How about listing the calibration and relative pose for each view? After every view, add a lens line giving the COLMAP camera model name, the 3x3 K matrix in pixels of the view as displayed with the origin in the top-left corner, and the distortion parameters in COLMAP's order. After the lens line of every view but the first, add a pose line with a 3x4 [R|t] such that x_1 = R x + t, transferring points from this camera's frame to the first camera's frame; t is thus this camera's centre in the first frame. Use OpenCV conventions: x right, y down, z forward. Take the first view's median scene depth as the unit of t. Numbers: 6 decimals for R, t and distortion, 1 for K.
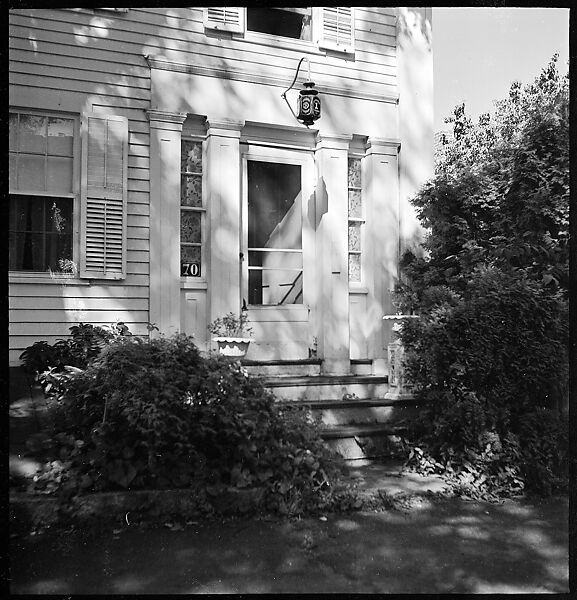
lens RADIAL K [[723.5, 0, 290.9], [0, 723.5, 299.1], [0, 0, 1]] dist [-0.001770, 0.001993]
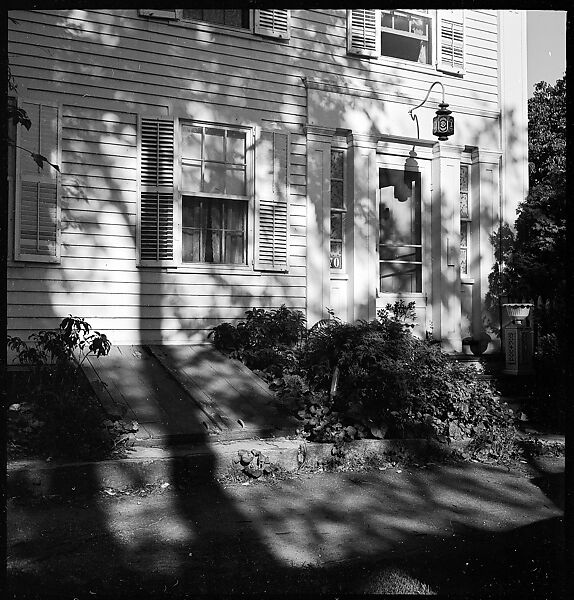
lens RADIAL K [[732.6, 0, 286.5], [0, 732.6, 300.8], [0, 0, 1]] dist [0.003317, -0.015002]
pose [[0.998927, 0.006427, 0.045860, -0.268634], [-0.007484, 0.999710, 0.022904, -0.005324], [-0.045700, -0.023222, 0.998685, -0.172197]]
